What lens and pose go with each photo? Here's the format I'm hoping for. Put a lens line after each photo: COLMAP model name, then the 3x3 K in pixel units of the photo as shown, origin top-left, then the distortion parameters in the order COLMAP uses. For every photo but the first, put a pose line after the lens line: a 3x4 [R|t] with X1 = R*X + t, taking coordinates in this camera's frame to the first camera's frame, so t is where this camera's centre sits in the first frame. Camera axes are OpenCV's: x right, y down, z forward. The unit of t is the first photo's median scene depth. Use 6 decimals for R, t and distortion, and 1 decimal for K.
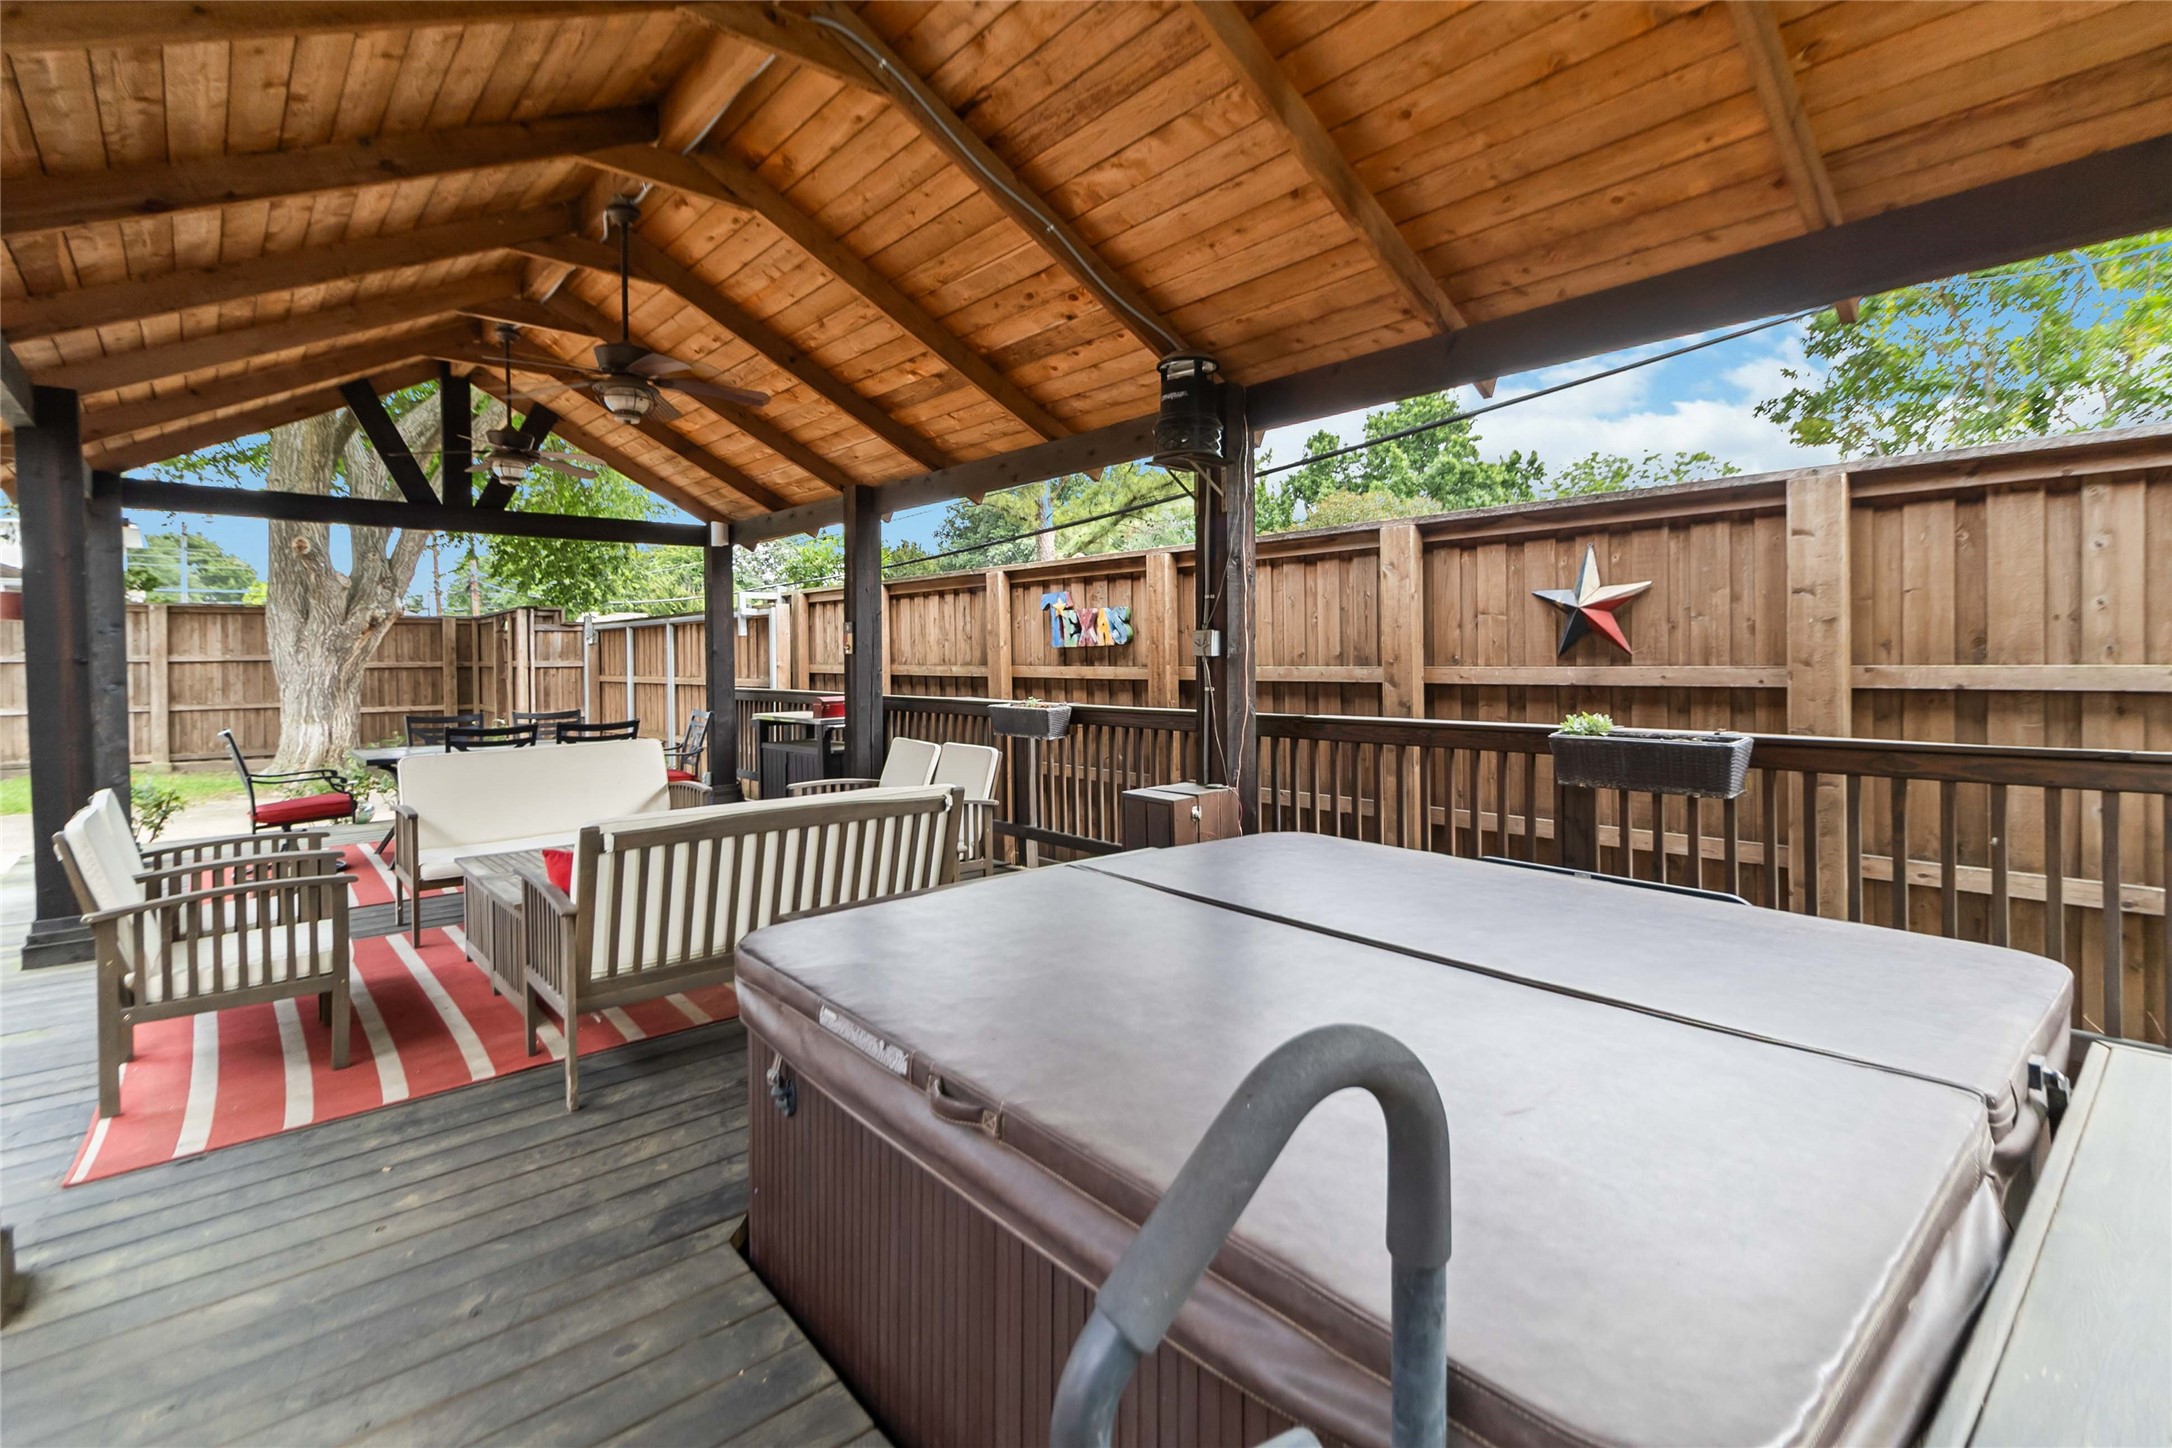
lens RADIAL K [[1036.2, 0, 1108.9], [0, 1036.2, 663.9], [0, 0, 1]] dist [0.000606, 0.000517]
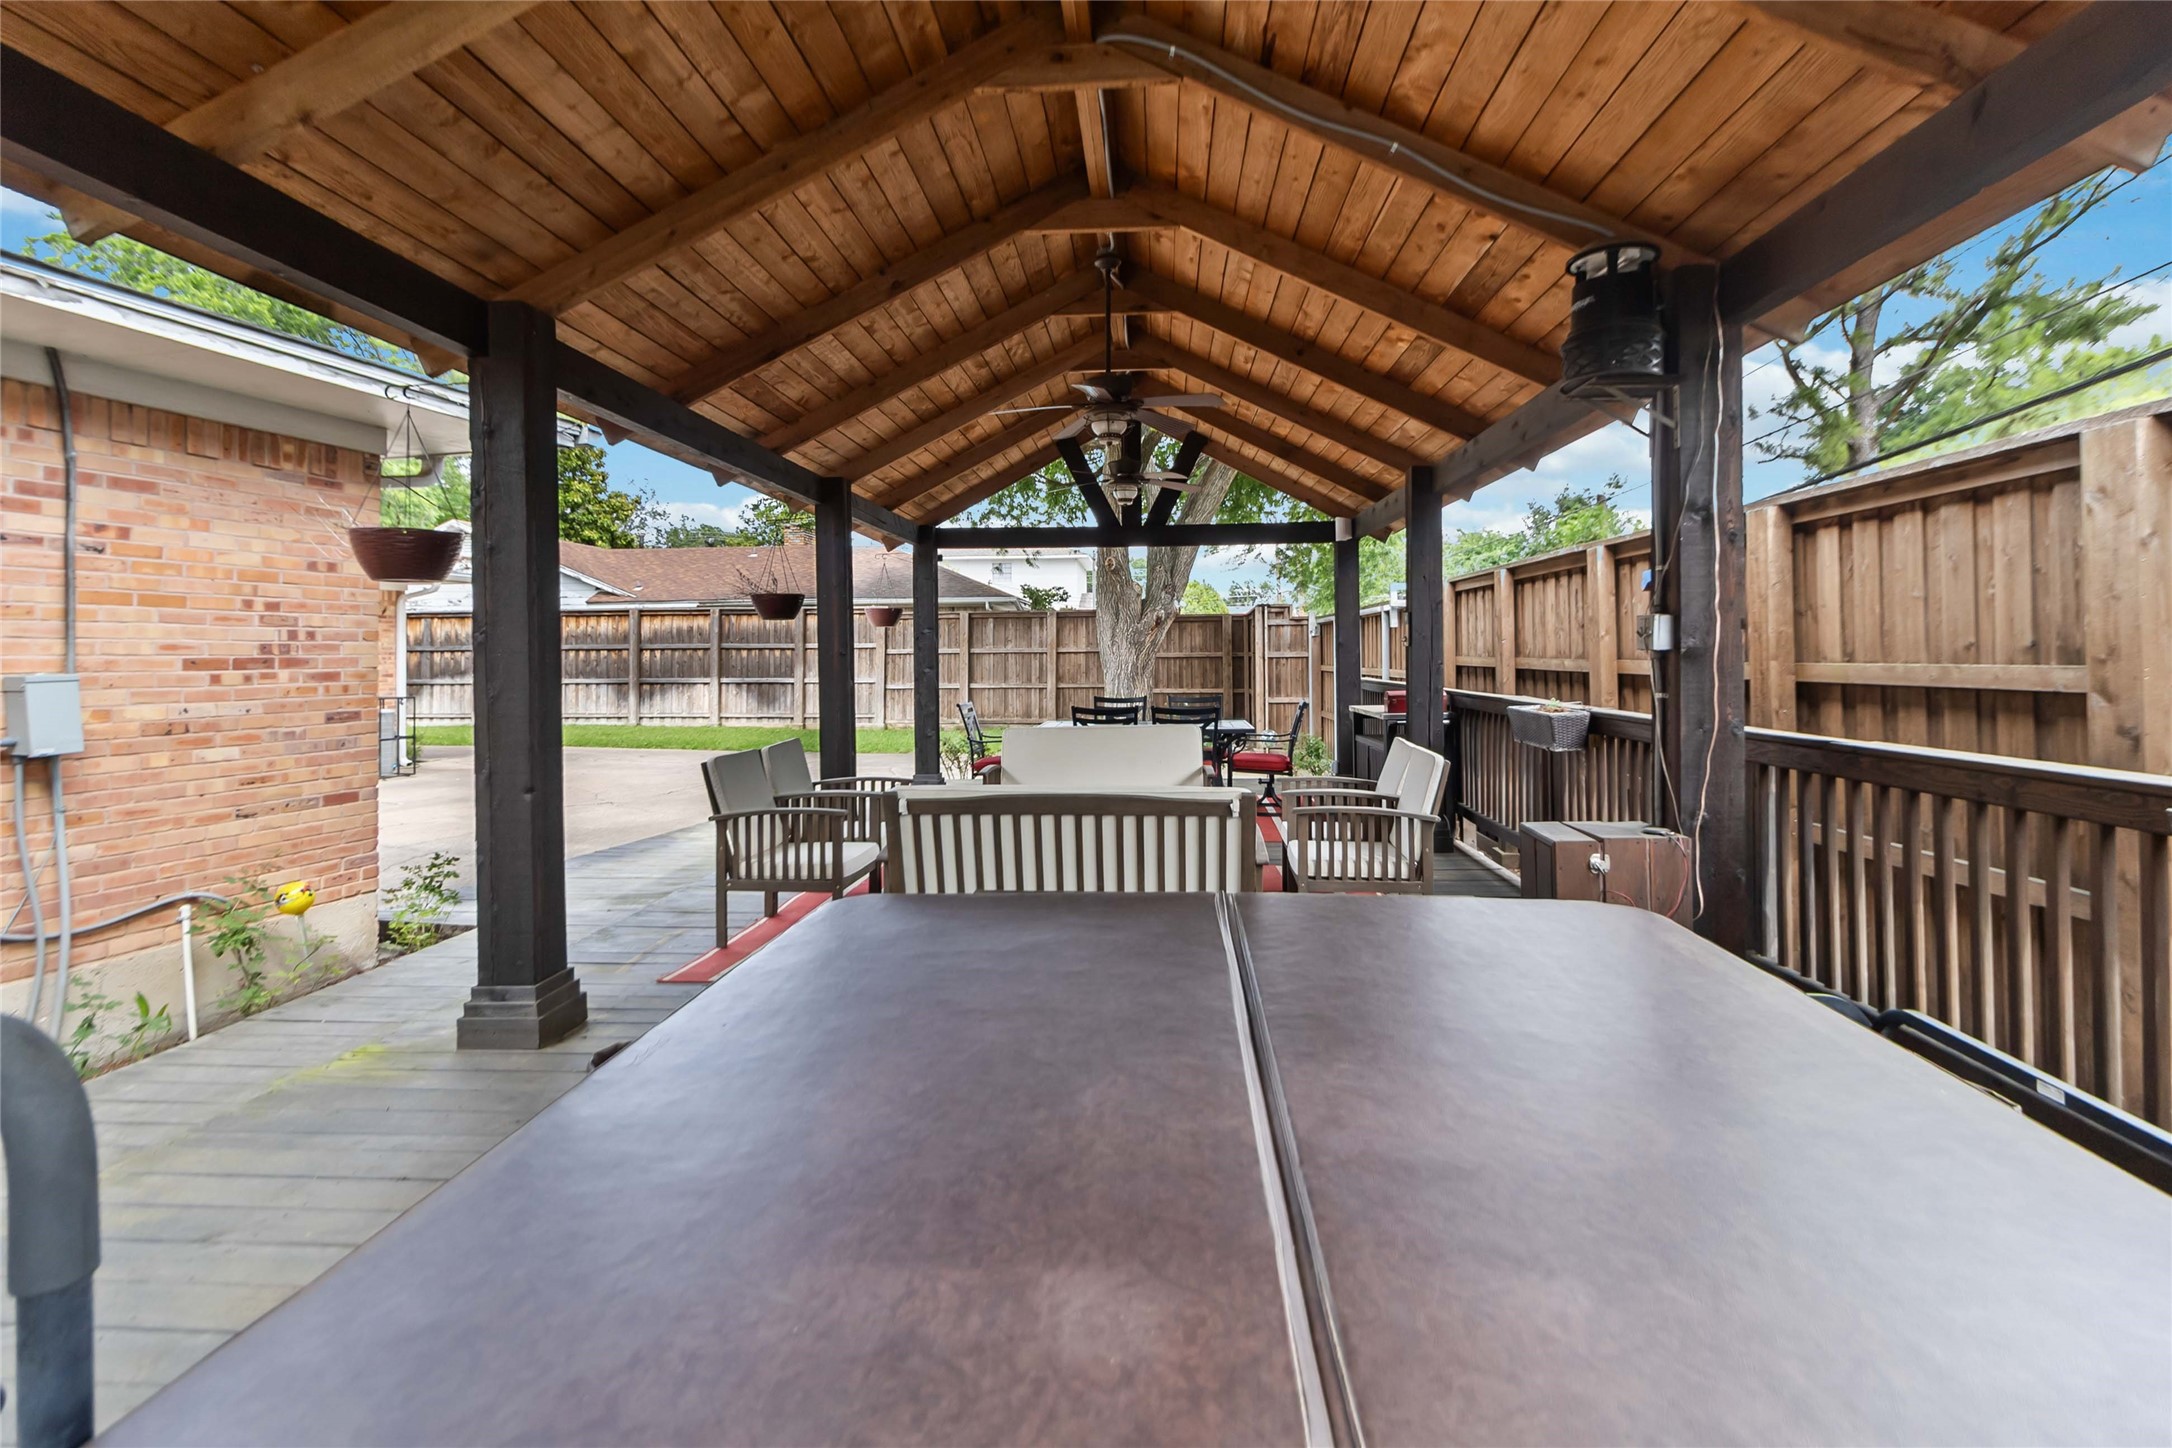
lens RADIAL K [[1019.4, 0, 1073.8], [0, 1019.4, 655.7], [0, 0, 1]] dist [0.000902, 0.000231]
pose [[0.687525, 0.003469, -0.726152, 0.254956], [-0.001731, 0.999994, 0.003139, -0.003693], [0.726159, -0.000901, 0.687527, 0.164238]]
